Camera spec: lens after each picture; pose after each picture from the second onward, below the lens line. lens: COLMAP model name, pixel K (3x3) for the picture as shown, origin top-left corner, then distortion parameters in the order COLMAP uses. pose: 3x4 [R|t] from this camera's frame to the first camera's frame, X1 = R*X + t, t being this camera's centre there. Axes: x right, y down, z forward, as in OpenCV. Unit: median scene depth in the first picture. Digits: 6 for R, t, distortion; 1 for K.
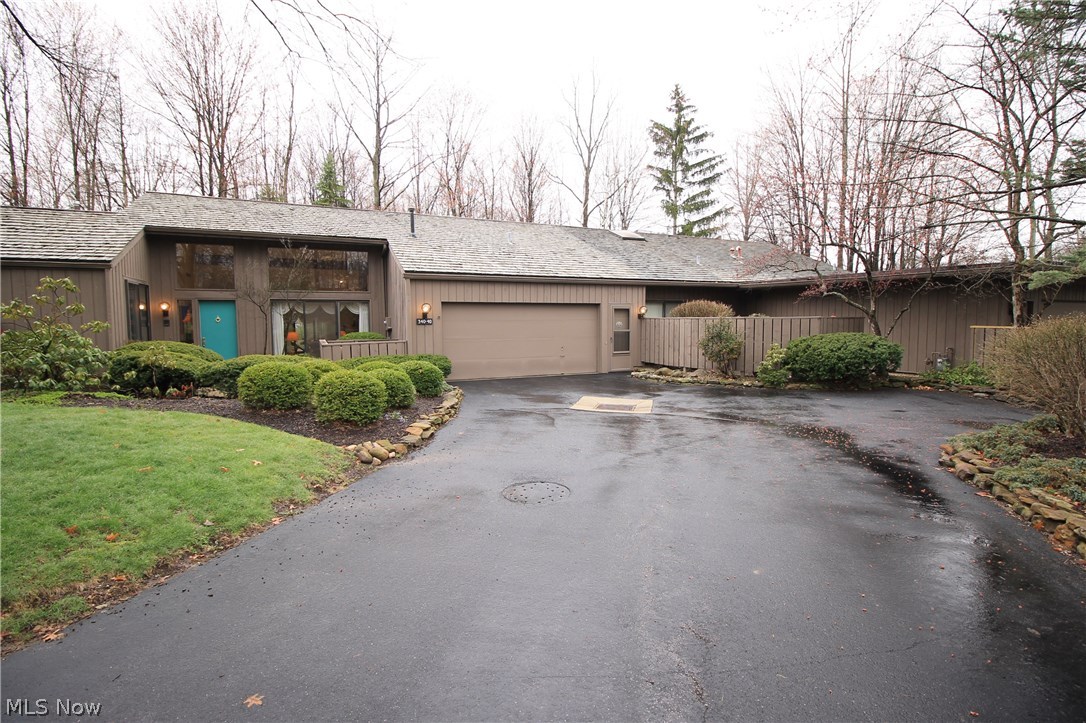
lens RADIAL K [[515.0, 0, 541.4], [0, 515.0, 354.7], [0, 0, 1]] dist [-0.004655, -0.010688]
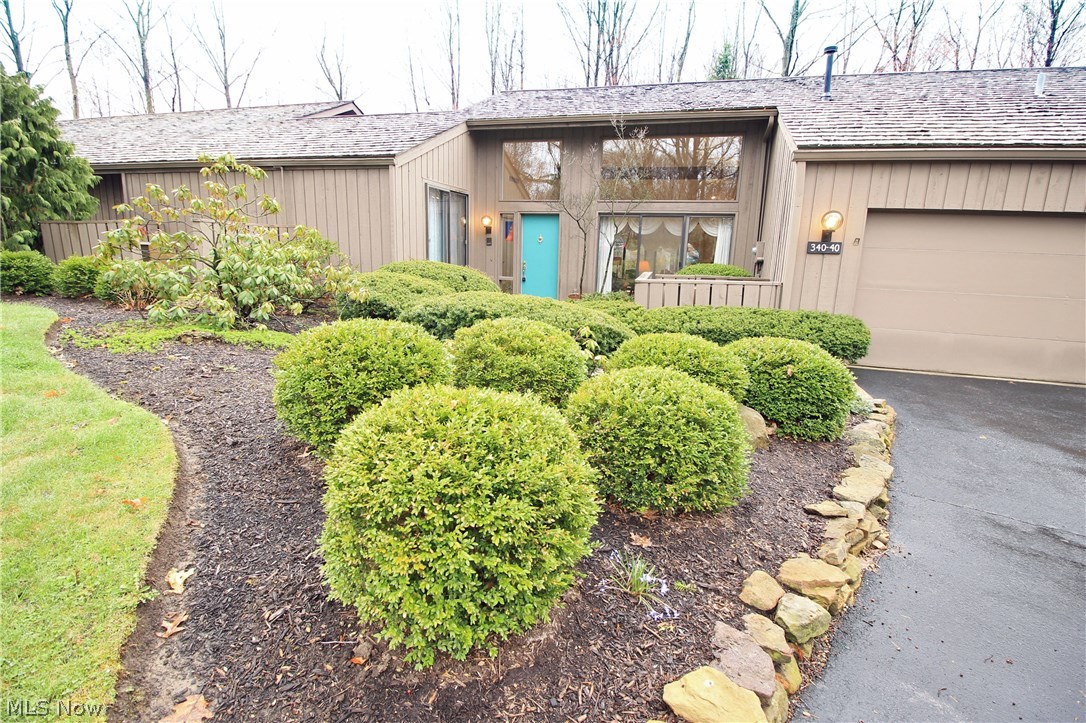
lens RADIAL K [[515.0, 0, 543.1], [0, 515.0, 356.9], [0, 0, 1]] dist [-0.004655, -0.010688]
pose [[0.751669, 0.161279, -0.639518, -0.087549], [-0.080085, 0.984785, 0.154221, -0.012630], [0.654660, -0.064708, 0.753149, 0.399628]]
